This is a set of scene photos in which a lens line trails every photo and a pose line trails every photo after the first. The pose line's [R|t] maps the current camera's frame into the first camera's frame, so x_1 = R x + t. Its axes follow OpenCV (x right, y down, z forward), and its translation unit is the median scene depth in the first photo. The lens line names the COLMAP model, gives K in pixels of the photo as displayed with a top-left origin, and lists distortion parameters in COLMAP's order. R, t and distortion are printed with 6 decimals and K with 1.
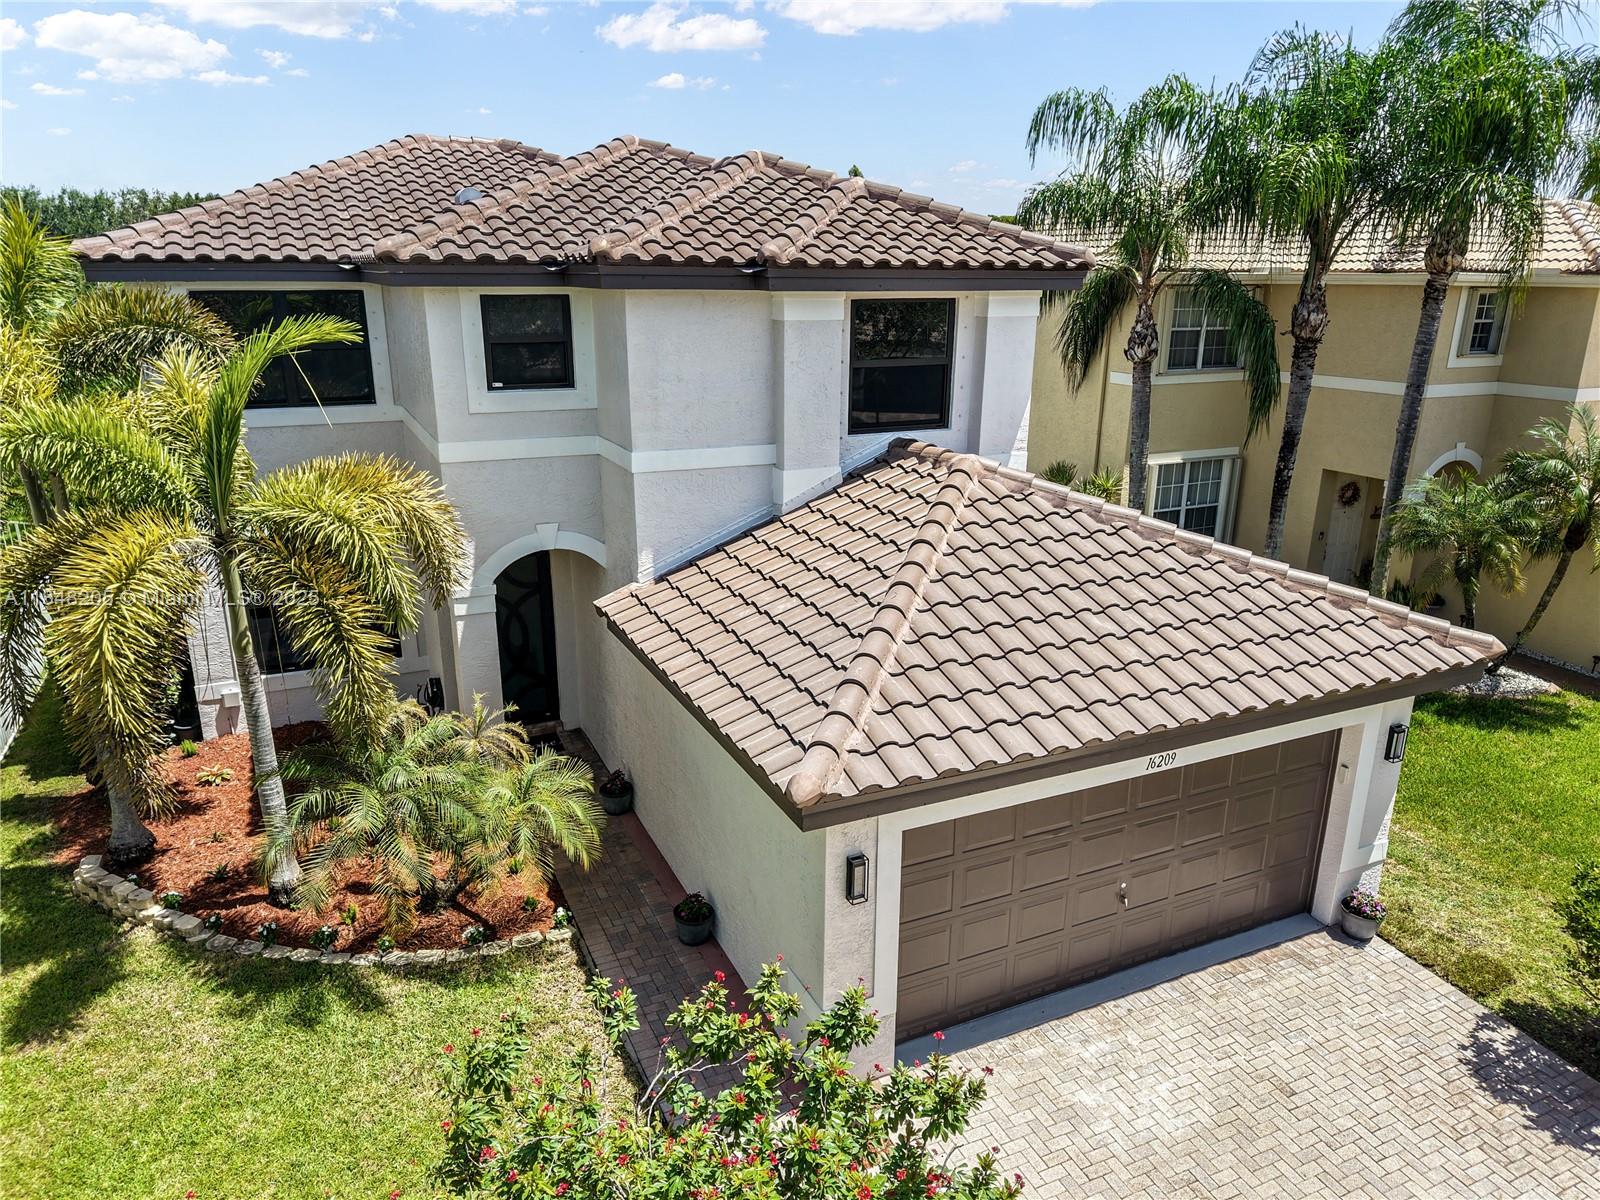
lens RADIAL K [[1069.5, 0, 805.0], [0, 1069.5, 608.0], [0, 0, 1]] dist [0.012898, -0.022578]
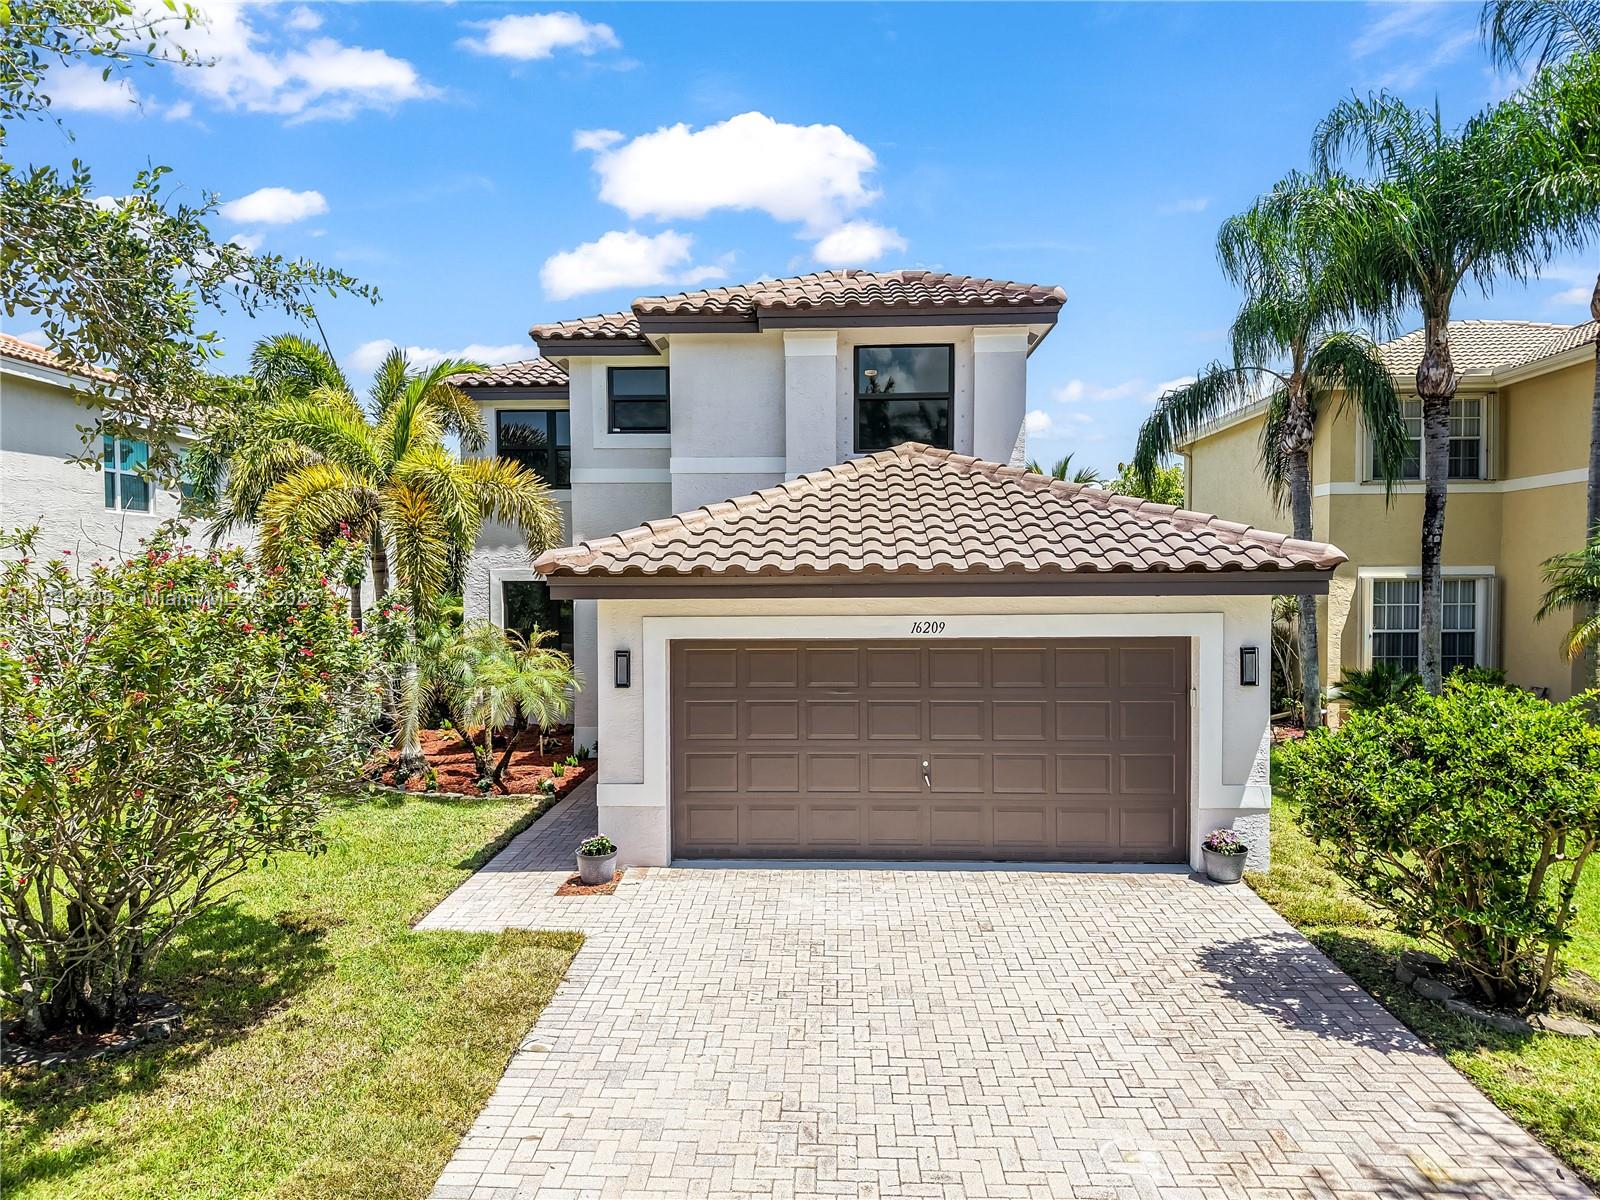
lens RADIAL K [[1069.5, 0, 805.0], [0, 1069.5, 608.0], [0, 0, 1]] dist [0.012898, -0.022578]
pose [[0.883387, -0.002334, -0.468638, 0.640657], [-0.128211, 0.960634, -0.246462, 0.357742], [0.450765, 0.277806, 0.848313, -0.008103]]
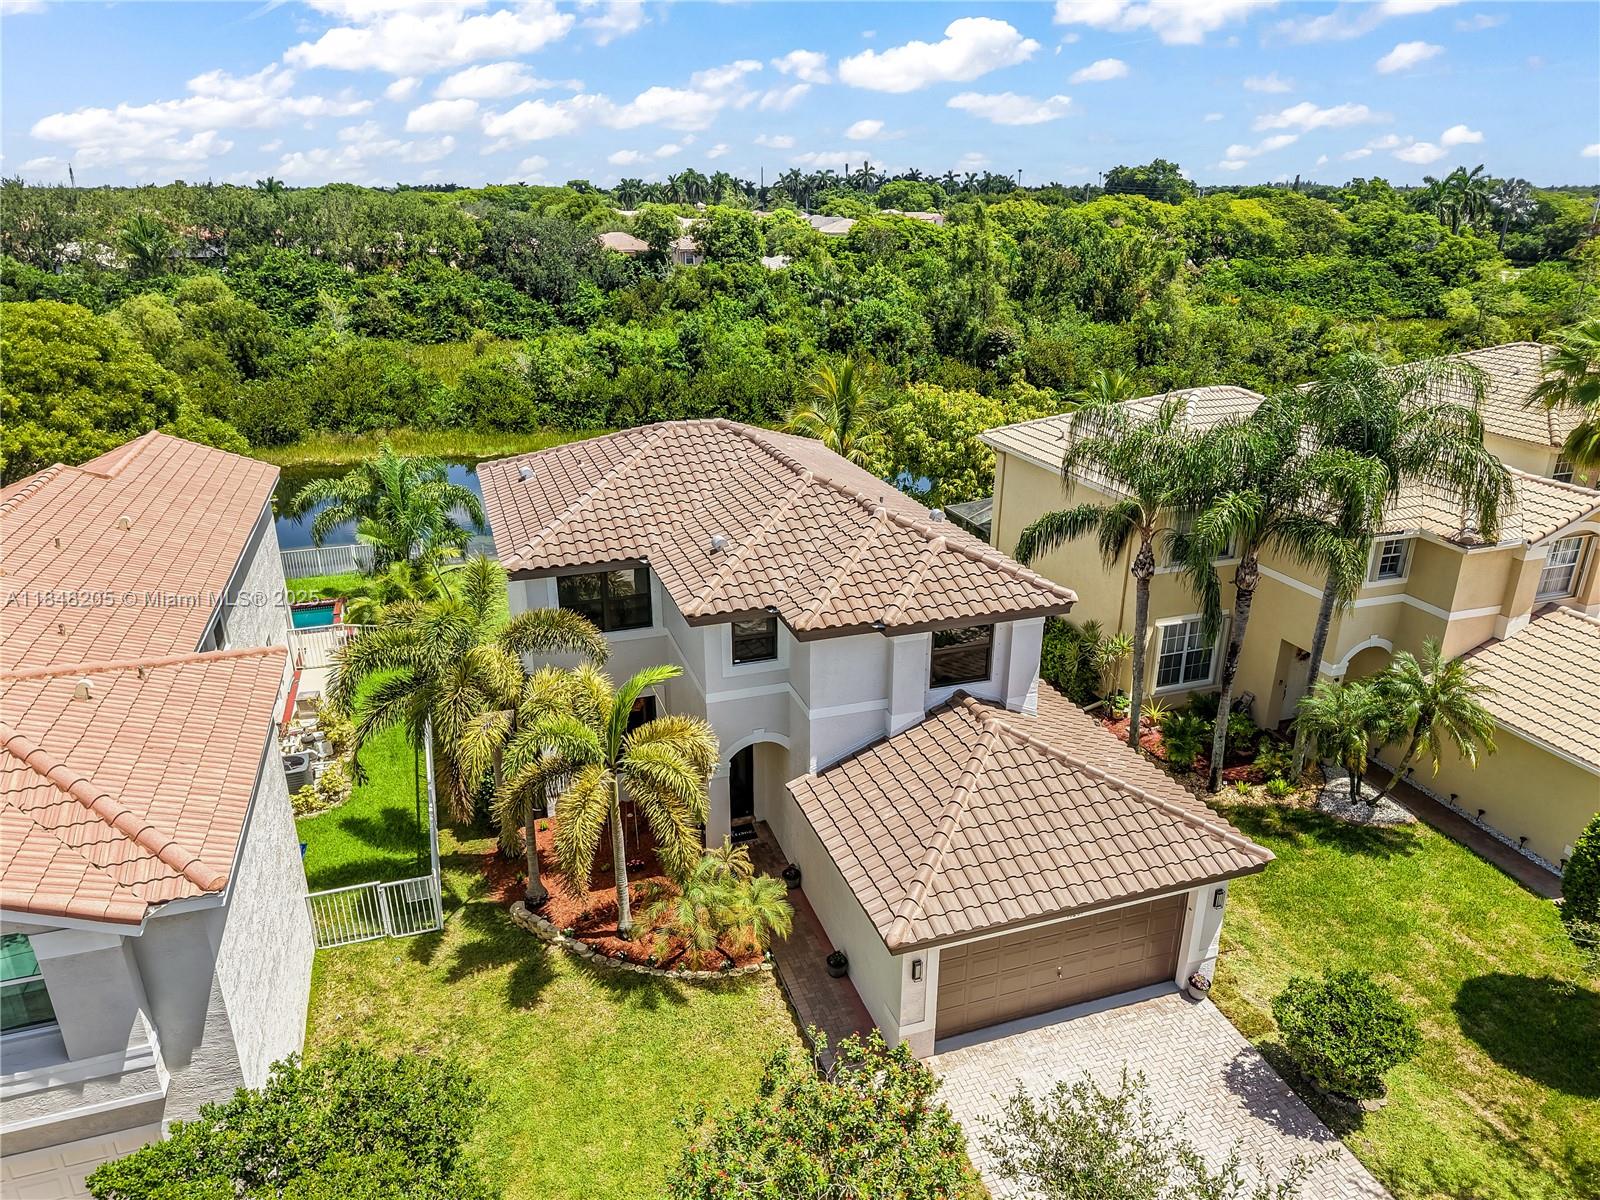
lens RADIAL K [[1069.5, 0, 805.0], [0, 1069.5, 608.0], [0, 0, 1]] dist [0.012898, -0.022578]
pose [[0.993545, 0.033904, -0.108252, 0.024983], [-0.025730, 0.996774, 0.076025, -0.490370], [0.110480, -0.072748, 0.991212, -0.863227]]
